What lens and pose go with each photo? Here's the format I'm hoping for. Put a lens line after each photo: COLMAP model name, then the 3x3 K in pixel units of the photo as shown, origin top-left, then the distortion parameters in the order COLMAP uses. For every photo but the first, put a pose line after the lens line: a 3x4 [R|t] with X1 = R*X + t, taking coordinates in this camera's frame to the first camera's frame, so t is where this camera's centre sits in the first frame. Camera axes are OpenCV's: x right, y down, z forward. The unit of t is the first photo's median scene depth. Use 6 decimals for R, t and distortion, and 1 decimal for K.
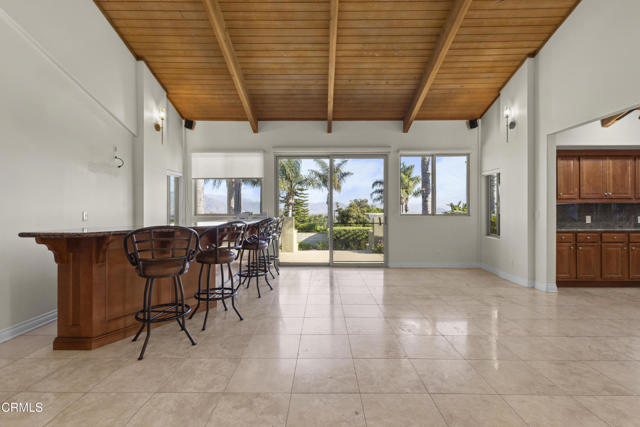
lens RADIAL K [[294.5, 0, 320.5], [0, 294.5, 211.6], [0, 0, 1]] dist [0.007000, -0.001913]
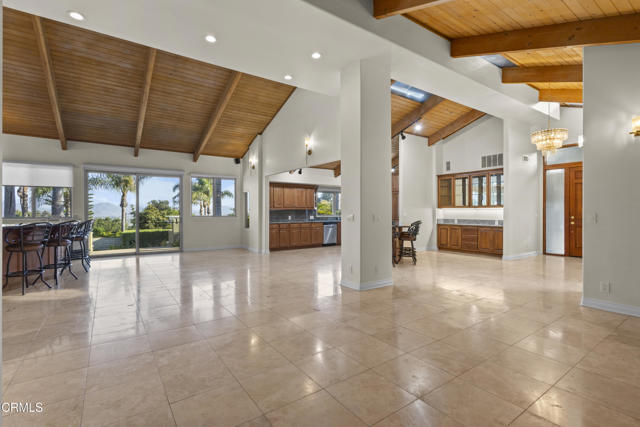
lens RADIAL K [[294.5, 0, 317.2], [0, 294.5, 212.3], [0, 0, 1]] dist [0.007000, -0.001913]
pose [[0.810680, -0.000711, 0.585490, -0.110952], [0.003768, 0.999985, -0.004003, -0.000872], [-0.585478, 0.005452, 0.810670, -0.735007]]
